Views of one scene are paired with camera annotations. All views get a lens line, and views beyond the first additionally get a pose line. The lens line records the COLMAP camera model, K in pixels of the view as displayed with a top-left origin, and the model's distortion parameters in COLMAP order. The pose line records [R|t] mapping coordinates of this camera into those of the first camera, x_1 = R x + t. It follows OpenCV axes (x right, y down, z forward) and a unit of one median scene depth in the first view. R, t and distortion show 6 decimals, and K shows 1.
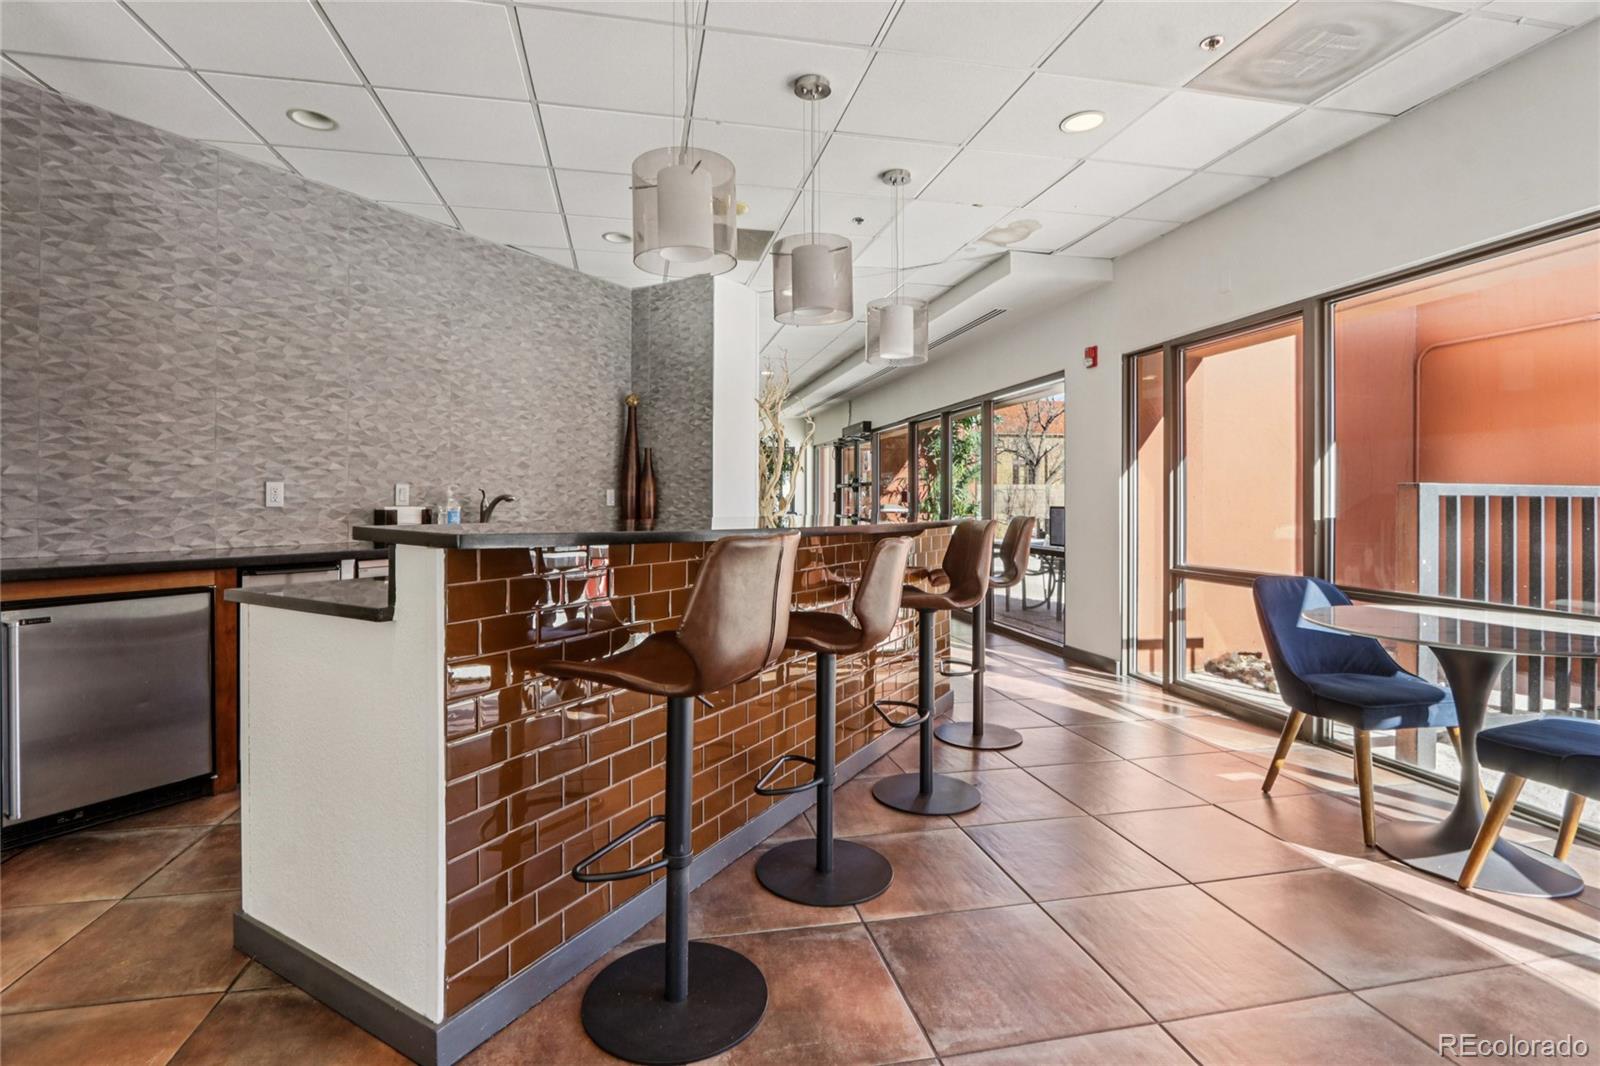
lens RADIAL K [[758.3, 0, 784.0], [0, 758.3, 519.9], [0, 0, 1]] dist [-0.011948, 0.000170]
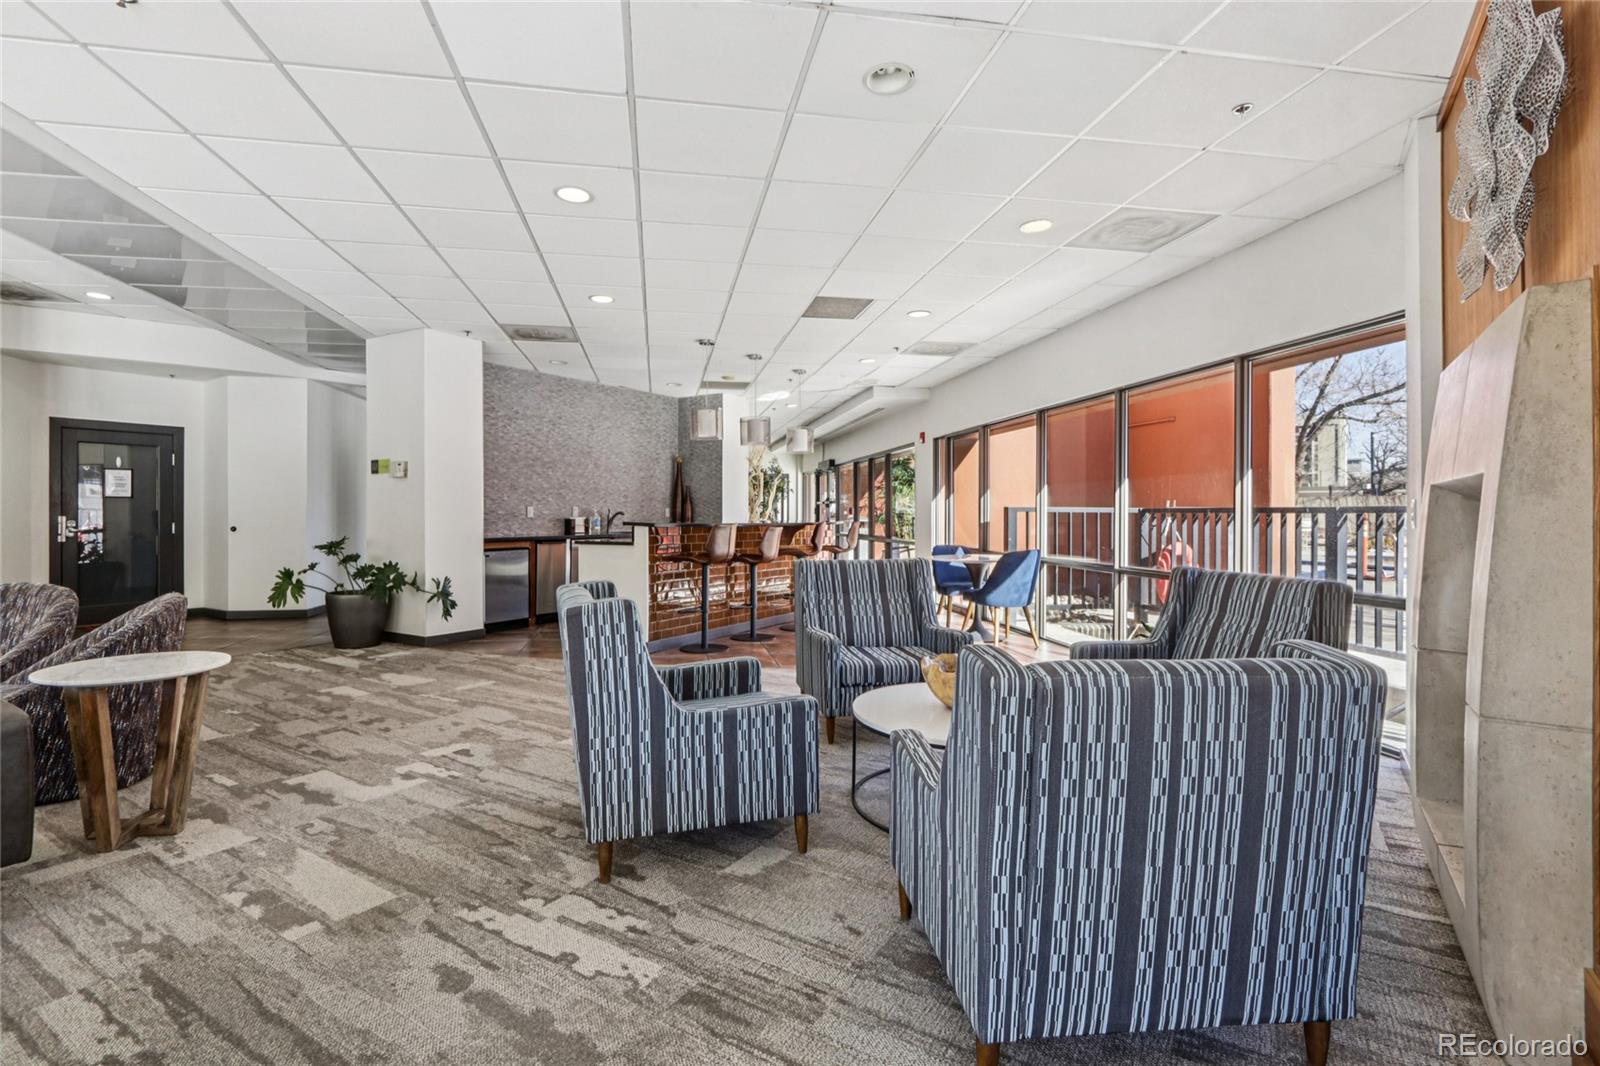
lens RADIAL K [[758.3, 0, 784.0], [0, 758.3, 519.9], [0, 0, 1]] dist [-0.011948, 0.000170]
pose [[0.999527, -0.000716, -0.030740, 0.122057], [0.000237, 0.999878, -0.015588, 0.018887], [0.030747, 0.015574, 0.999406, -0.909734]]
